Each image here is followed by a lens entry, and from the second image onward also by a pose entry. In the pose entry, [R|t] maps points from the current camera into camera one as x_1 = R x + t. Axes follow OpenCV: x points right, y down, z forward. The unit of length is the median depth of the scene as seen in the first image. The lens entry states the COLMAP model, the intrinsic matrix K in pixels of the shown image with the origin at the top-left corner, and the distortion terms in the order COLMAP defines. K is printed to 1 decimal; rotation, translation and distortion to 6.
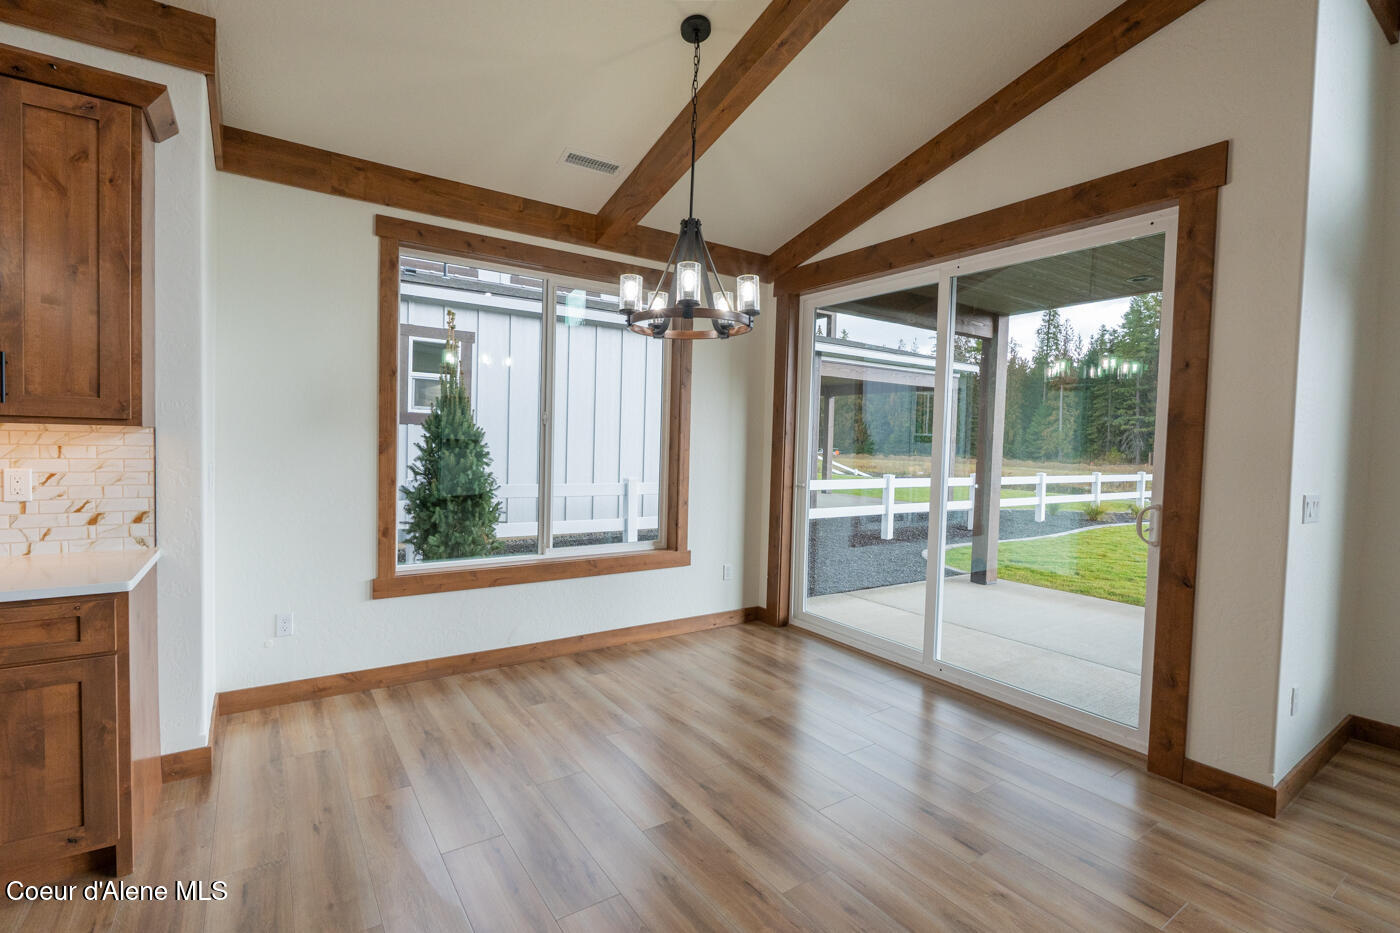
lens RADIAL K [[640.9, 0, 704.2], [0, 640.9, 463.9], [0, 0, 1]] dist [-0.007416, 0.000144]
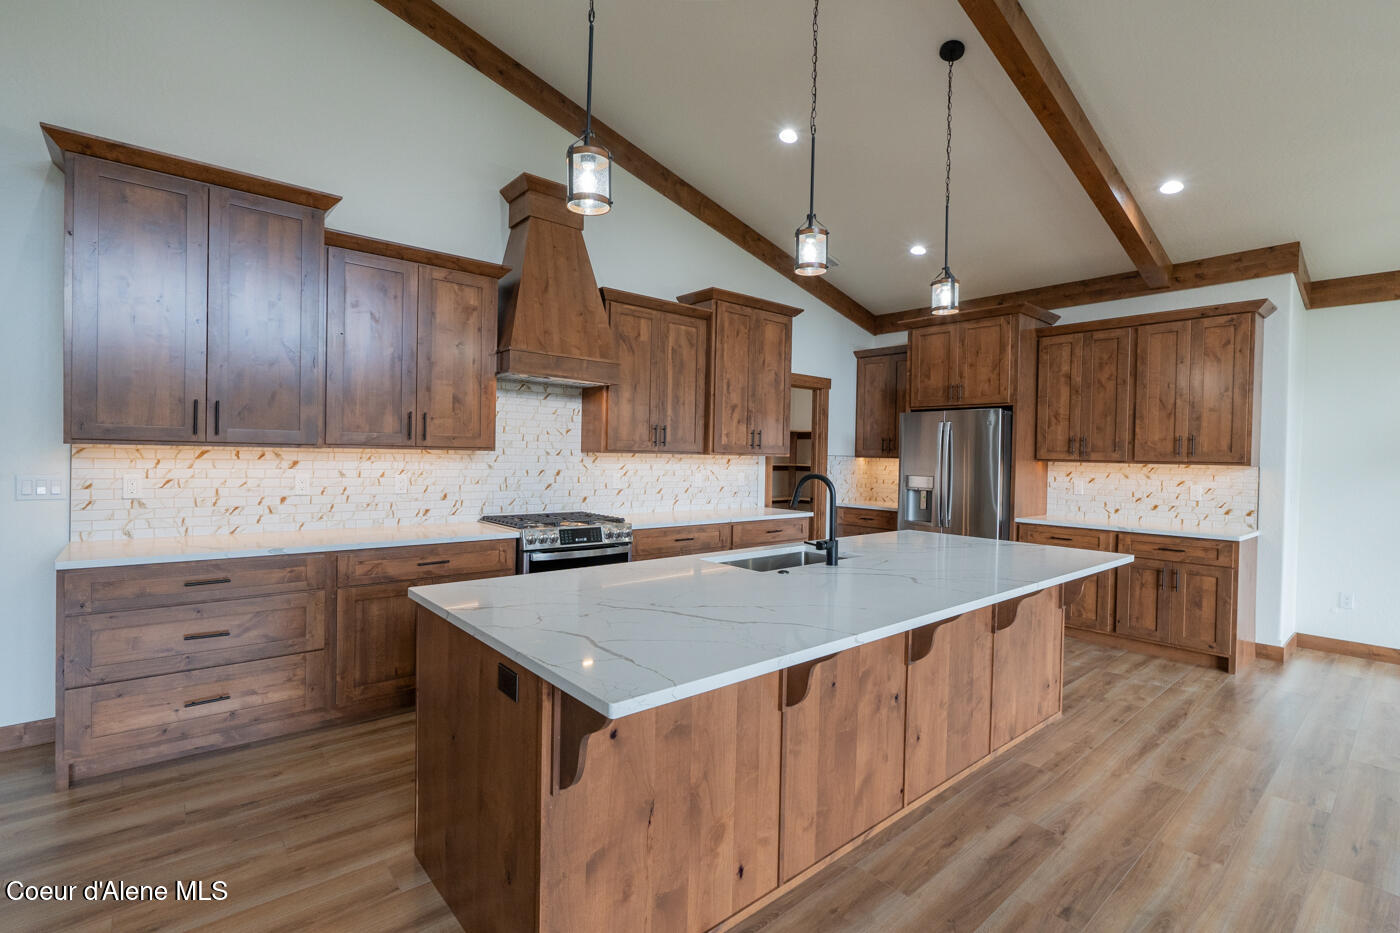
lens RADIAL K [[640.9, 0, 701.0], [0, 640.9, 464.2], [0, 0, 1]] dist [-0.007416, 0.000144]
pose [[0.101409, -0.009866, -0.994796, 1.005911], [-0.053047, 0.998475, -0.015310, 0.062147], [0.993430, 0.054323, 0.100731, -0.989702]]
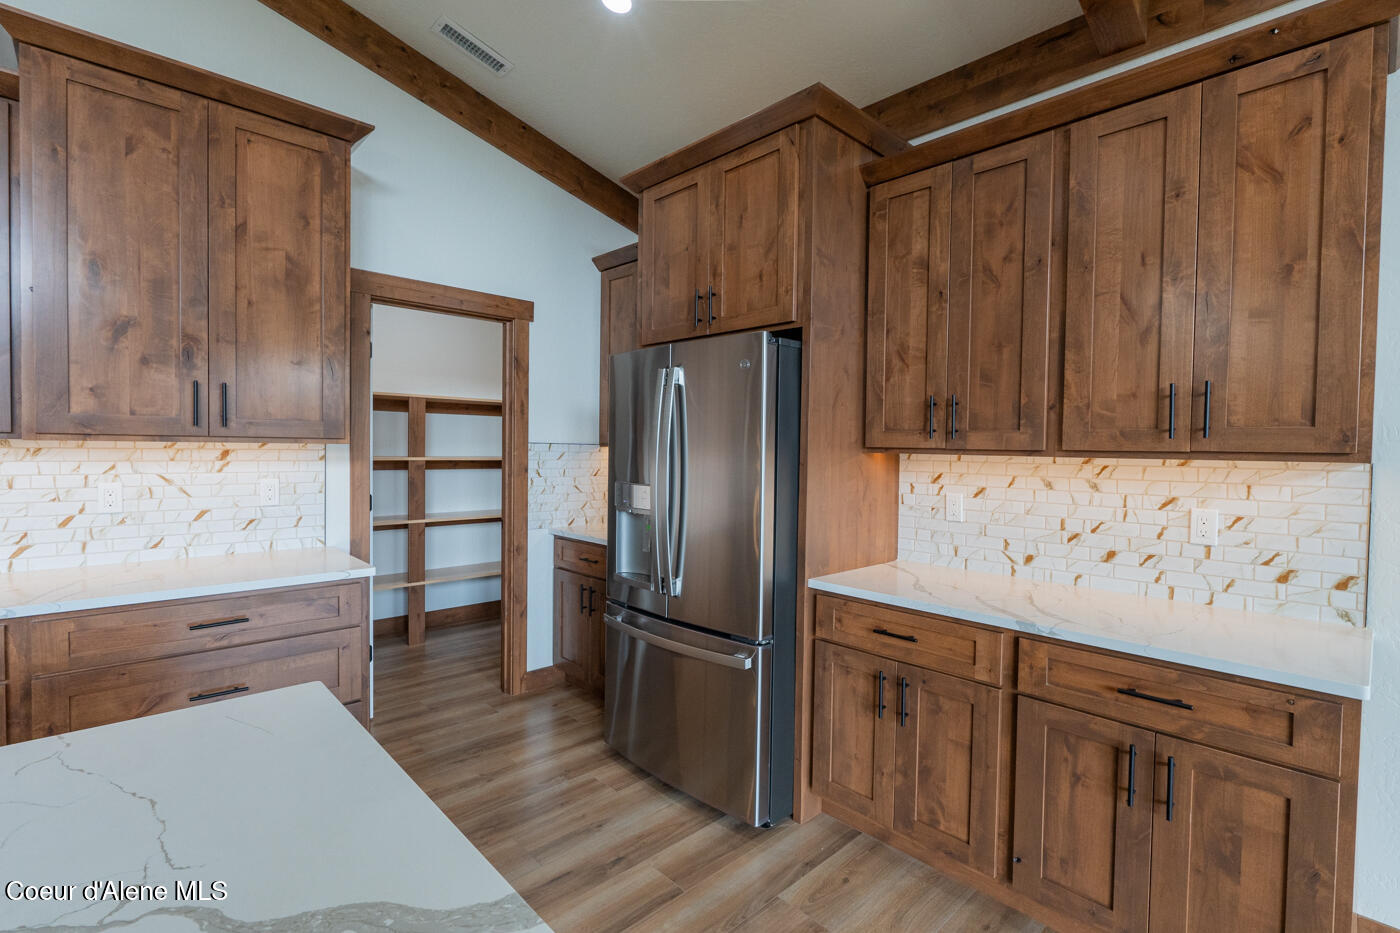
lens RADIAL K [[640.9, 0, 702.1], [0, 640.9, 462.5], [0, 0, 1]] dist [-0.007416, 0.000144]
pose [[0.151139, 0.000100, -0.988513, -0.301978], [-0.047630, 0.998839, -0.007181, -0.019683], [0.987364, 0.048169, 0.150968, 0.153332]]
